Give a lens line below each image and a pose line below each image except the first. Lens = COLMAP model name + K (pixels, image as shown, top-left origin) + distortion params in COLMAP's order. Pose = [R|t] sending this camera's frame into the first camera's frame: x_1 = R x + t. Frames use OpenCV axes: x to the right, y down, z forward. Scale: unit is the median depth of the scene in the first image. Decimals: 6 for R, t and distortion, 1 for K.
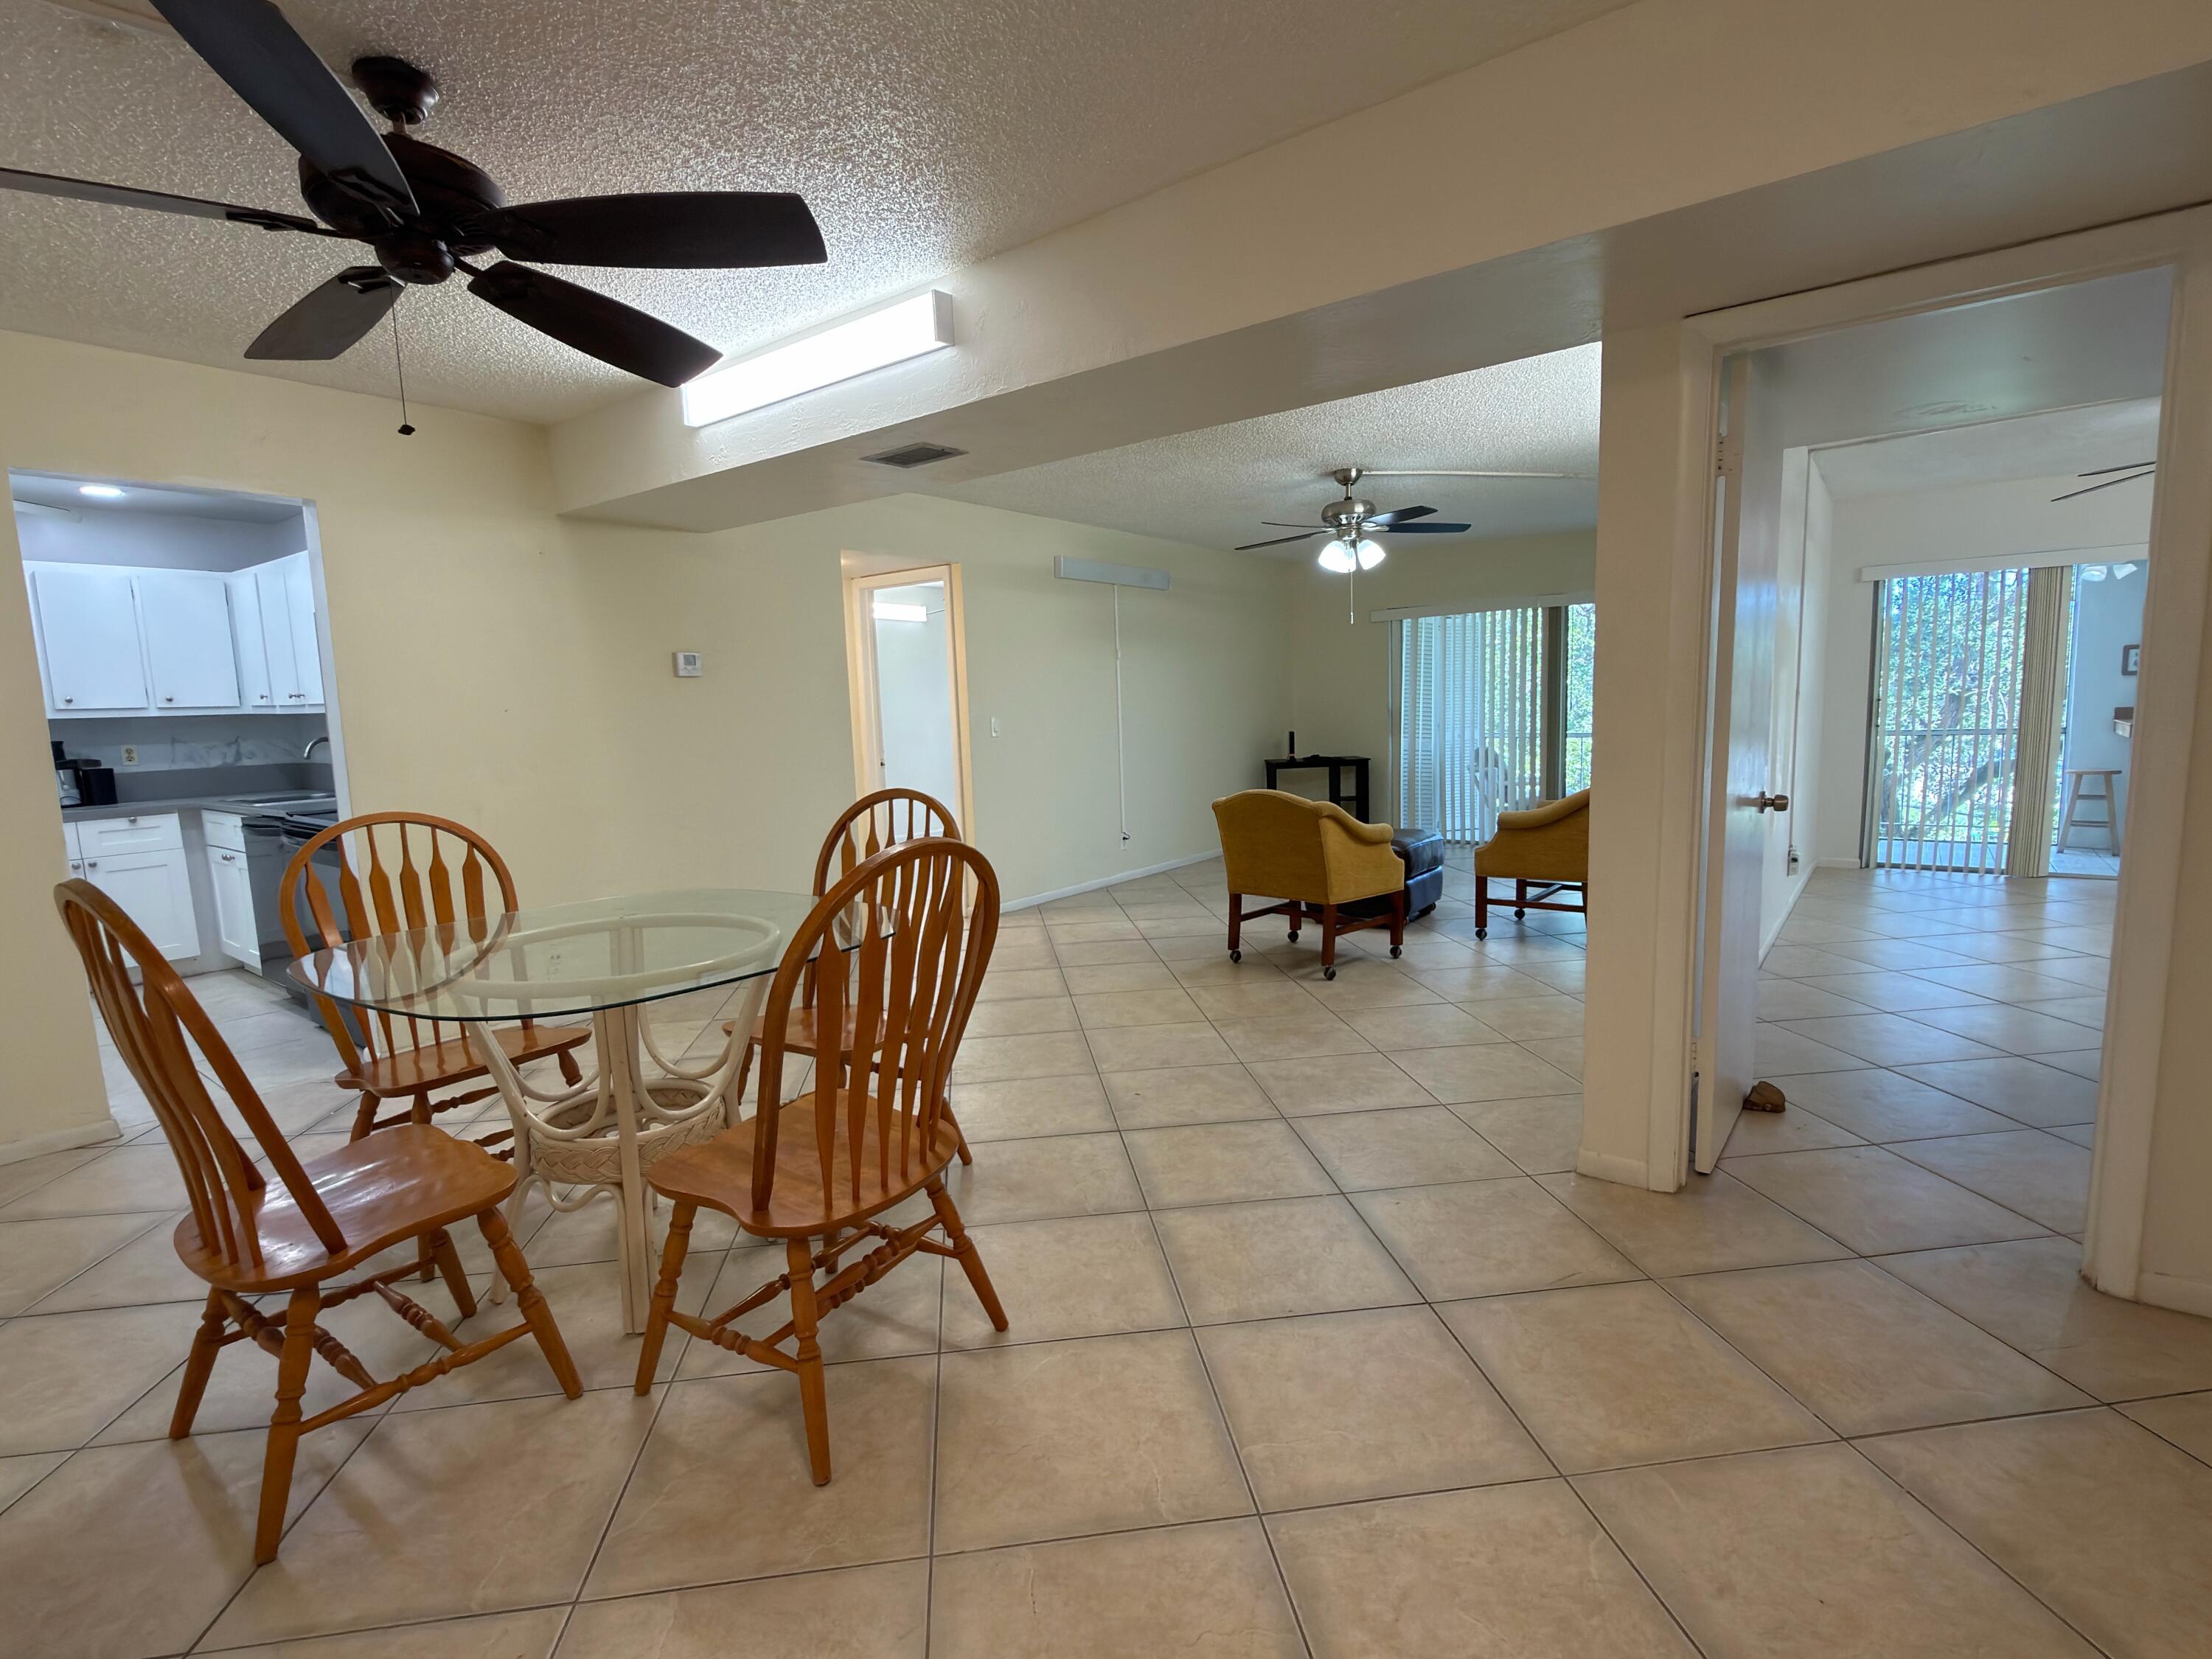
lens RADIAL K [[1049.7, 0, 1105.2], [0, 1049.7, 829.9], [0, 0, 1]] dist [0.004068, -0.000723]
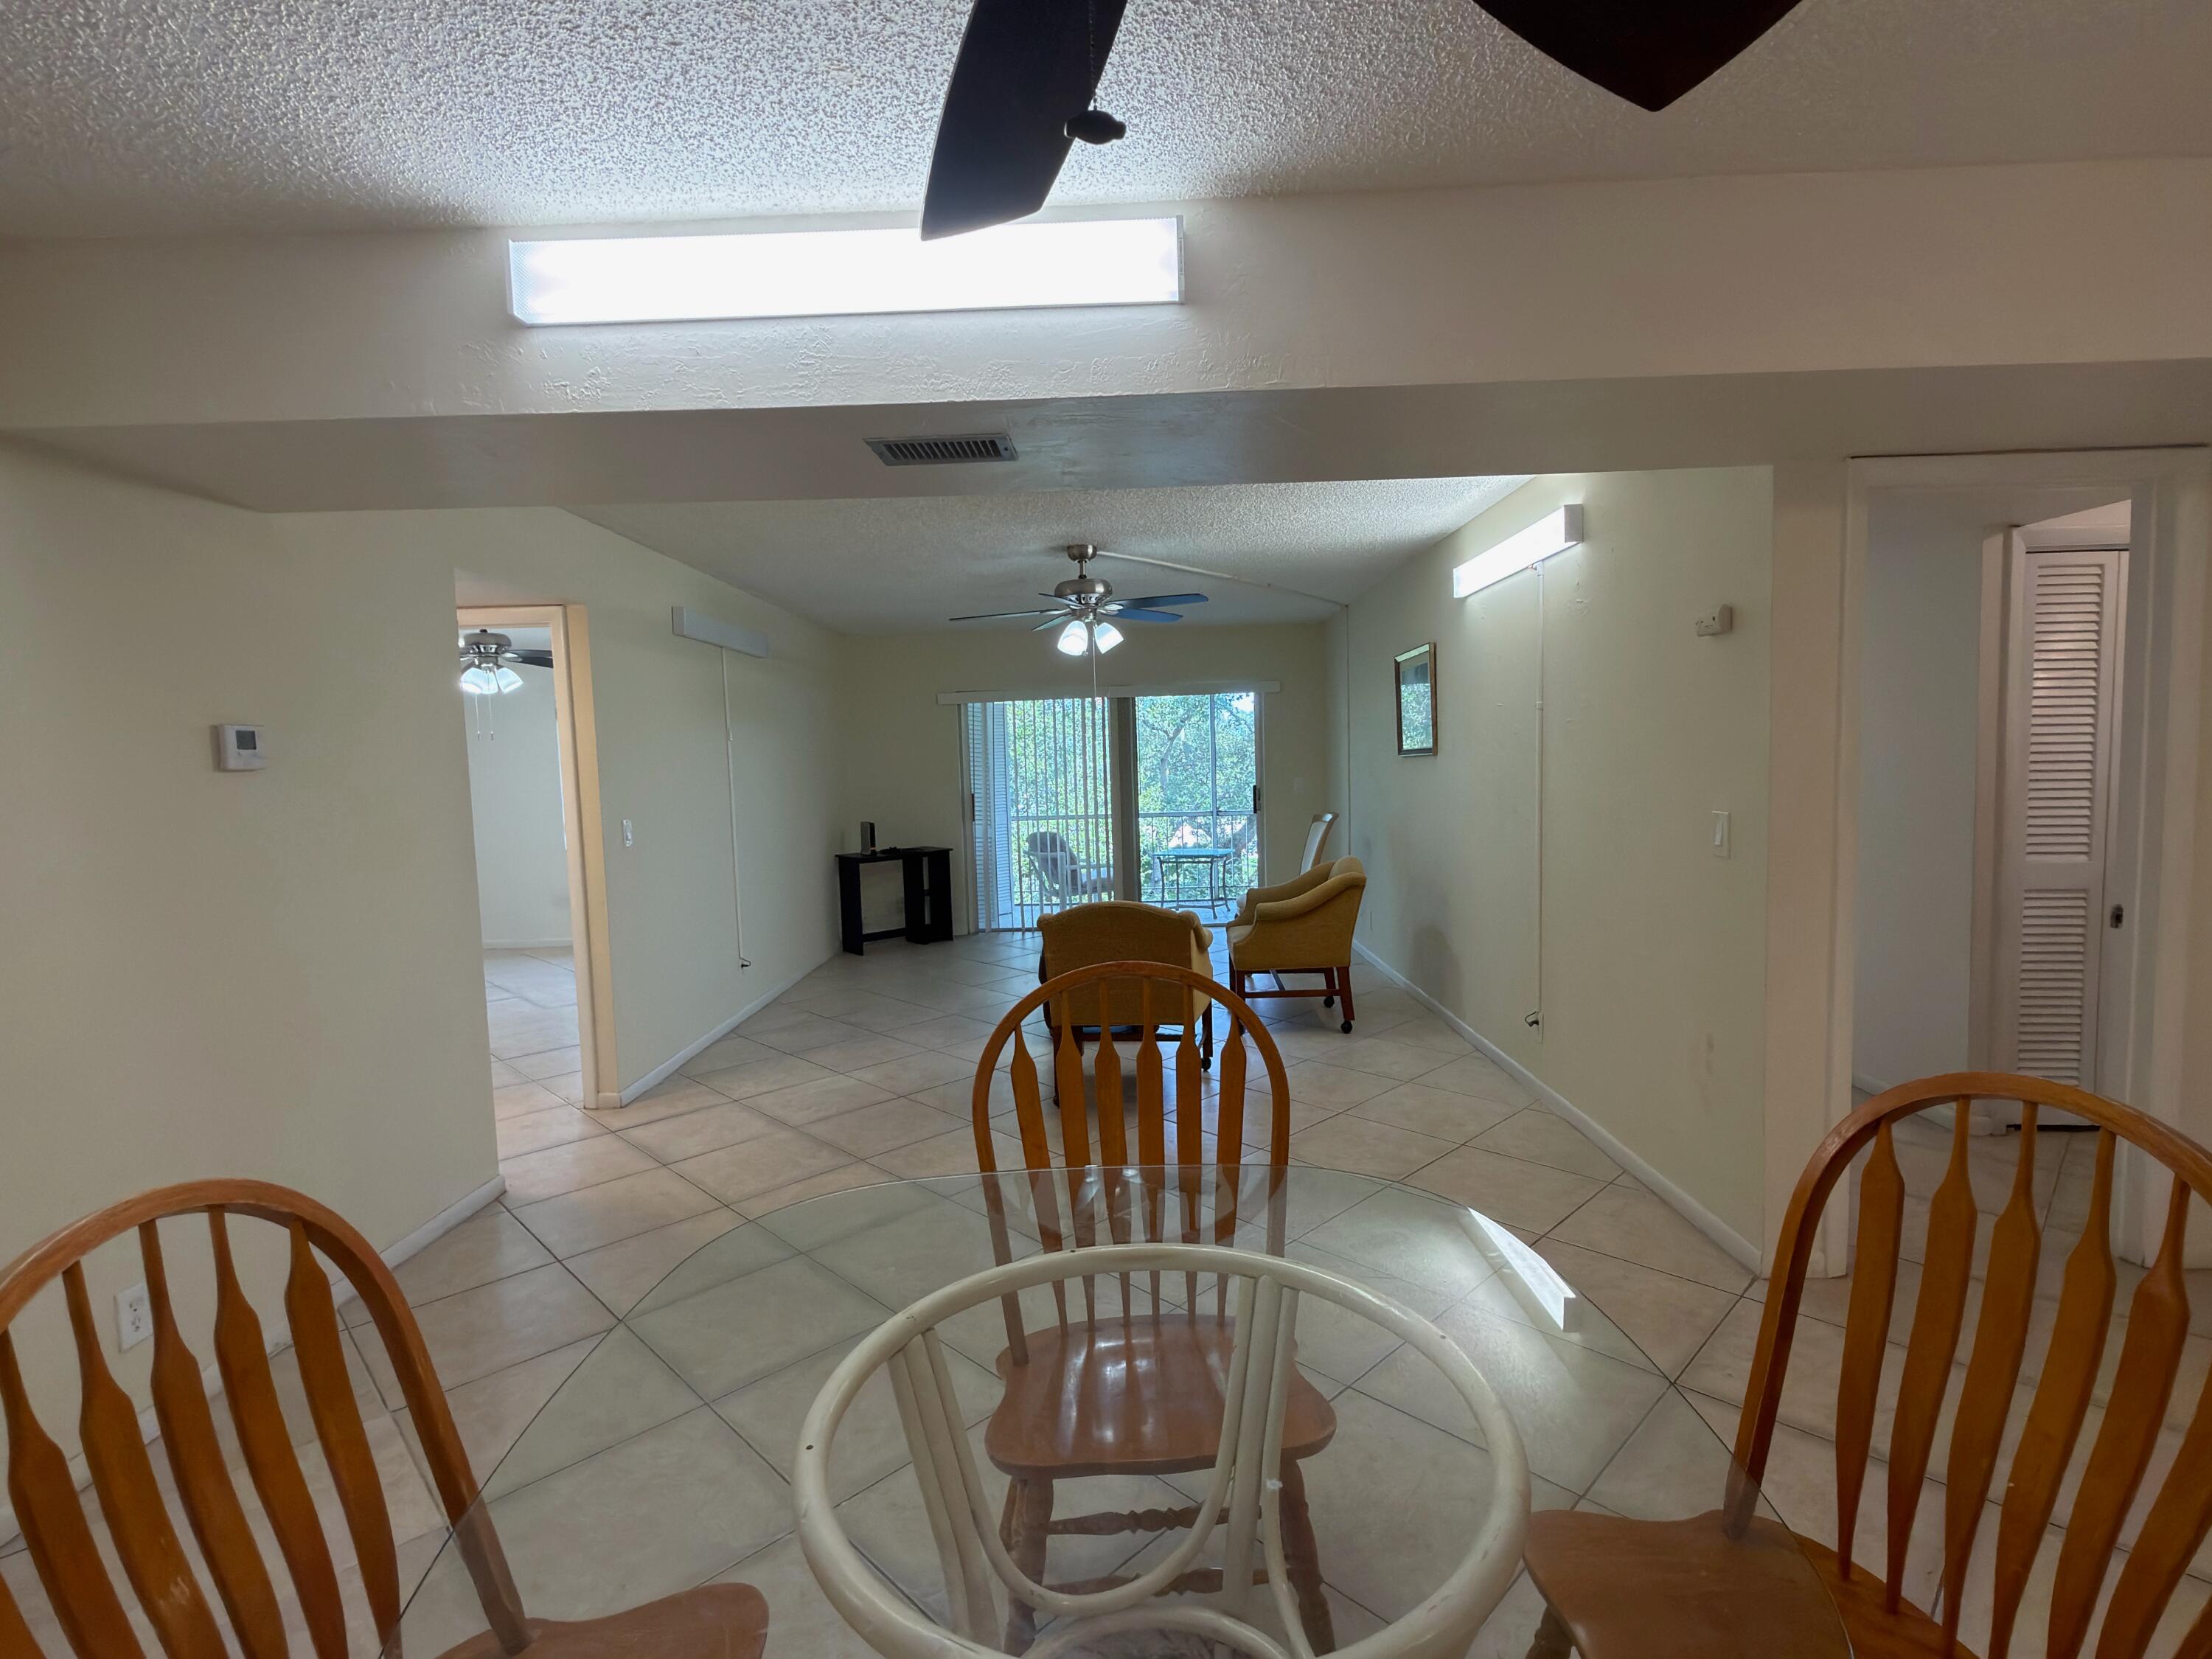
lens RADIAL K [[1049.7, 0, 1109.5], [0, 1049.7, 833.3], [0, 0, 1]] dist [0.004068, -0.000723]
pose [[0.795360, -0.037211, 0.604995, -0.587207], [0.078703, 0.996004, -0.042206, -0.090238], [-0.601007, 0.081184, 0.795110, 0.492926]]
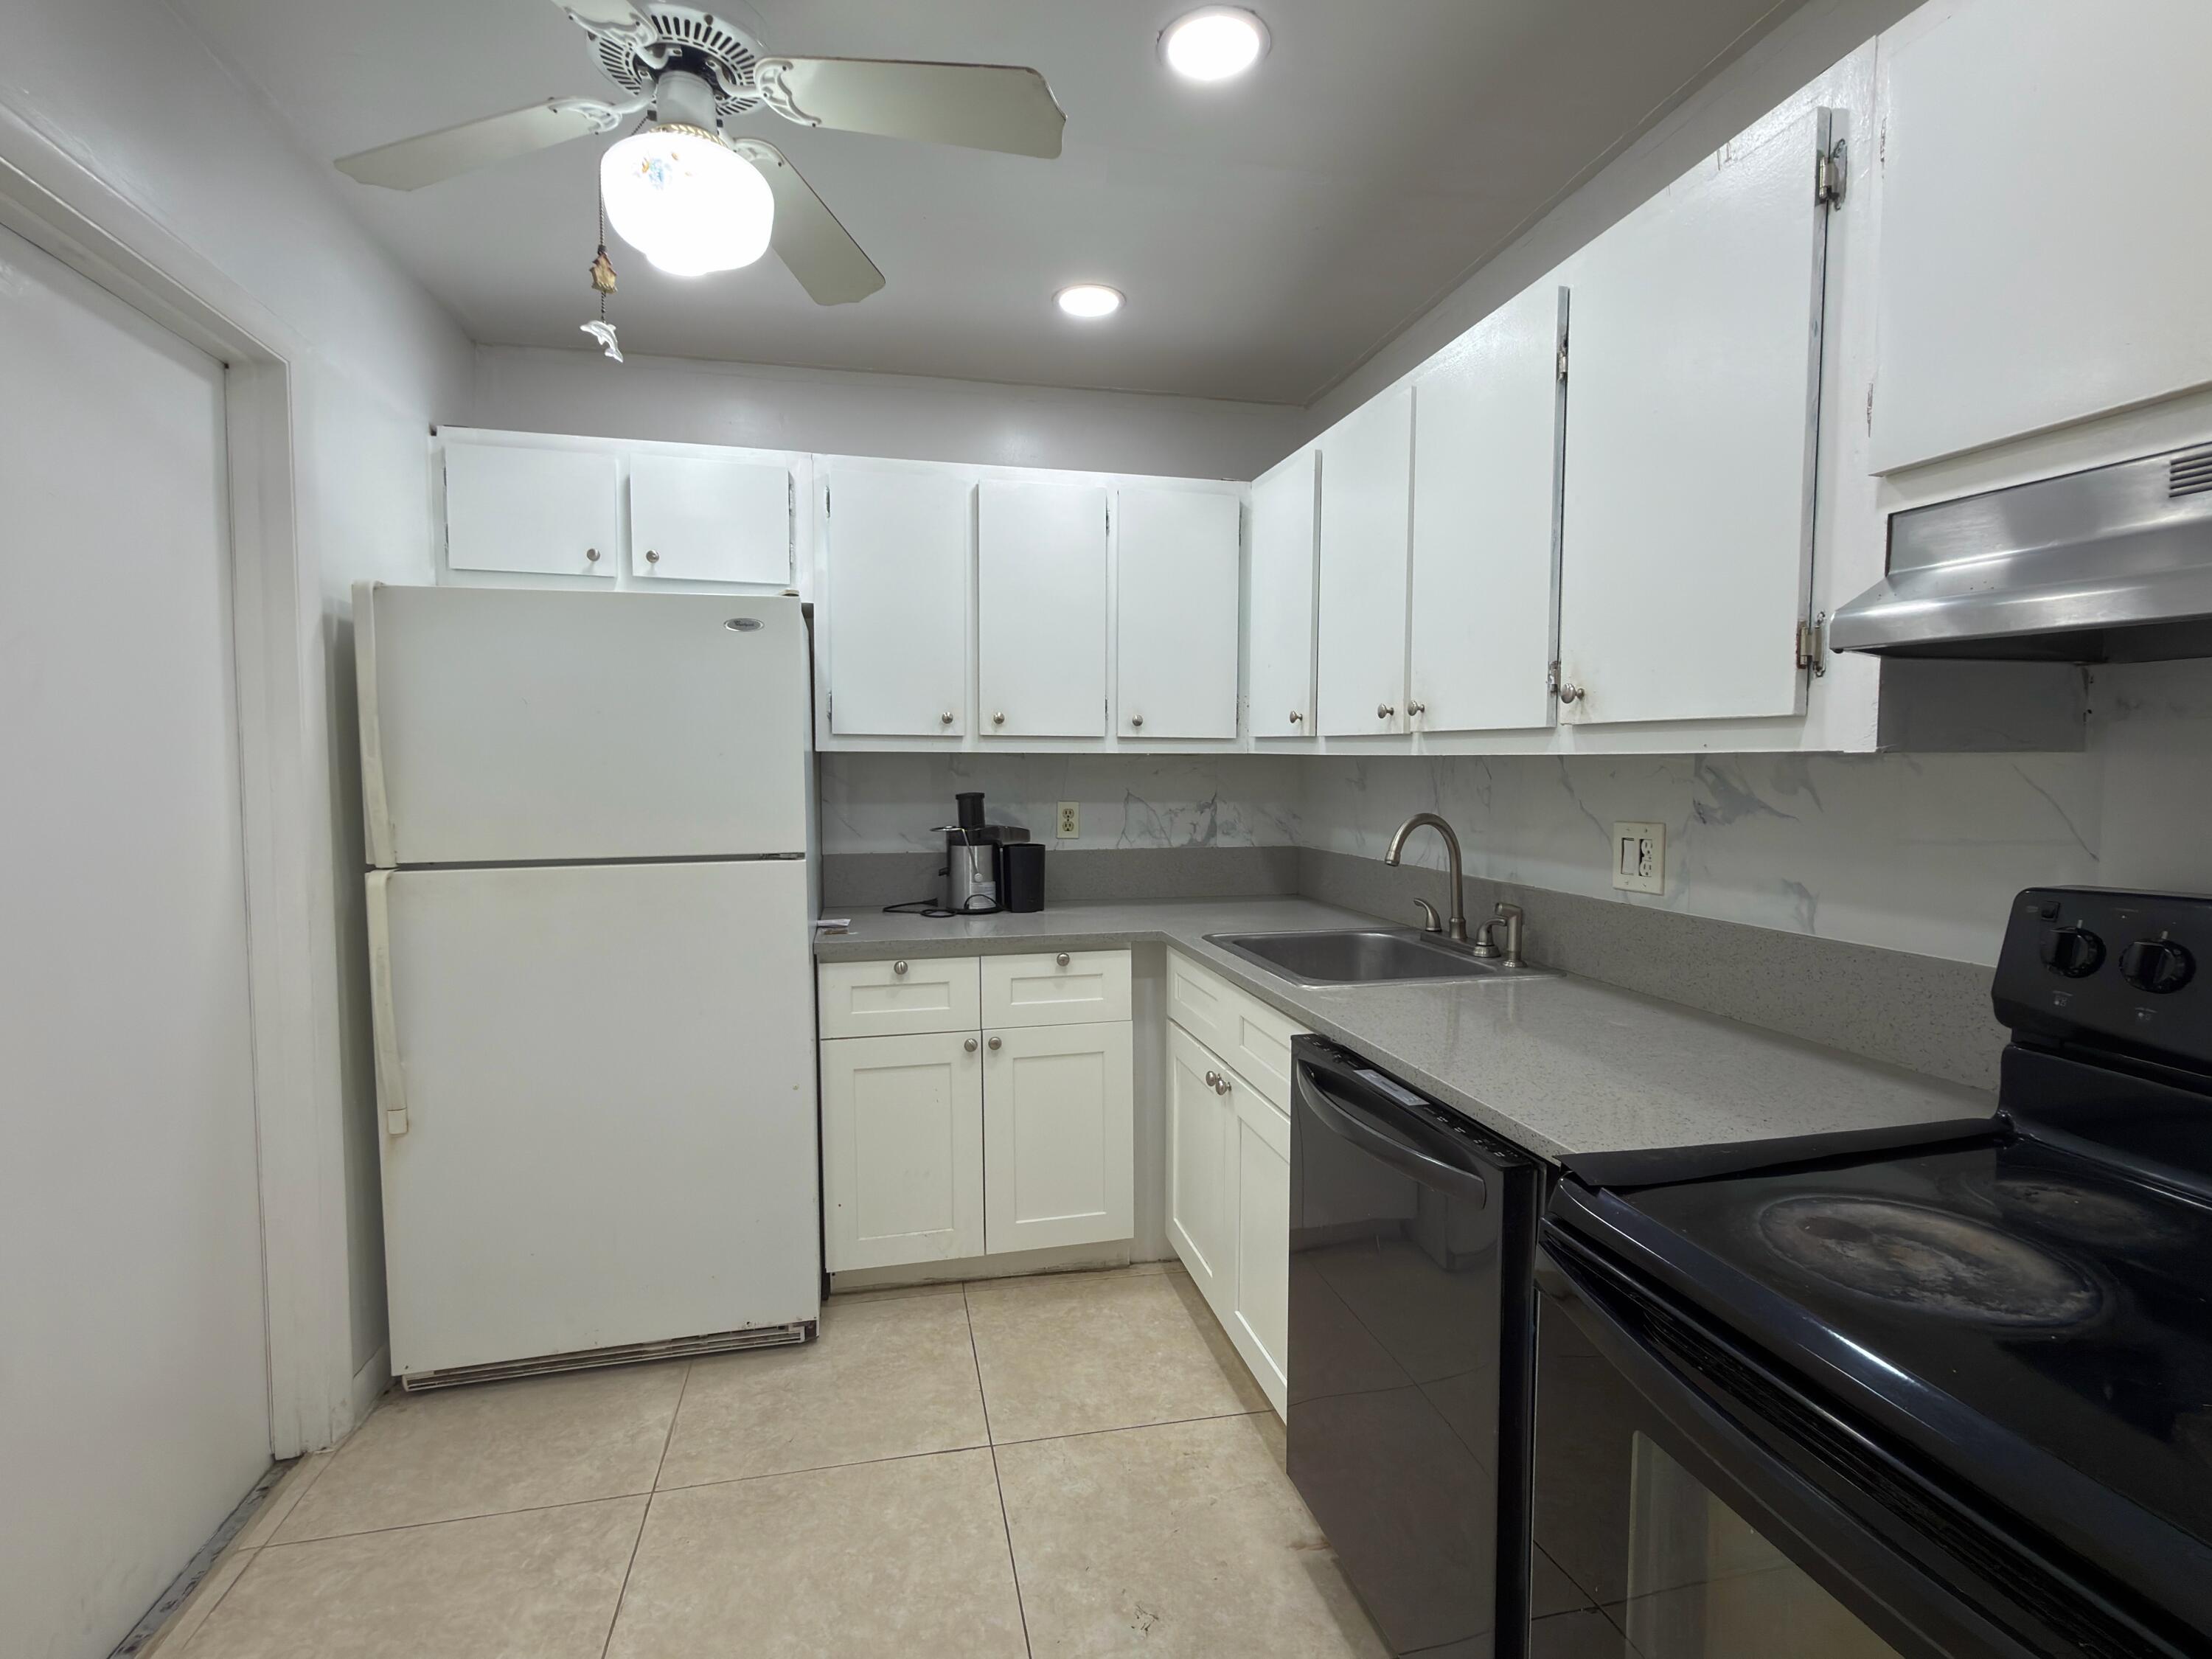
lens RADIAL K [[1049.7, 0, 1125.8], [0, 1049.7, 822.0], [0, 0, 1]] dist [0.004068, -0.000723]
pose [[0.779568, 0.068707, -0.622538, -1.044697], [-0.105344, 0.994188, -0.022193, -0.115347], [0.617395, 0.082882, 0.782275, 1.095460]]
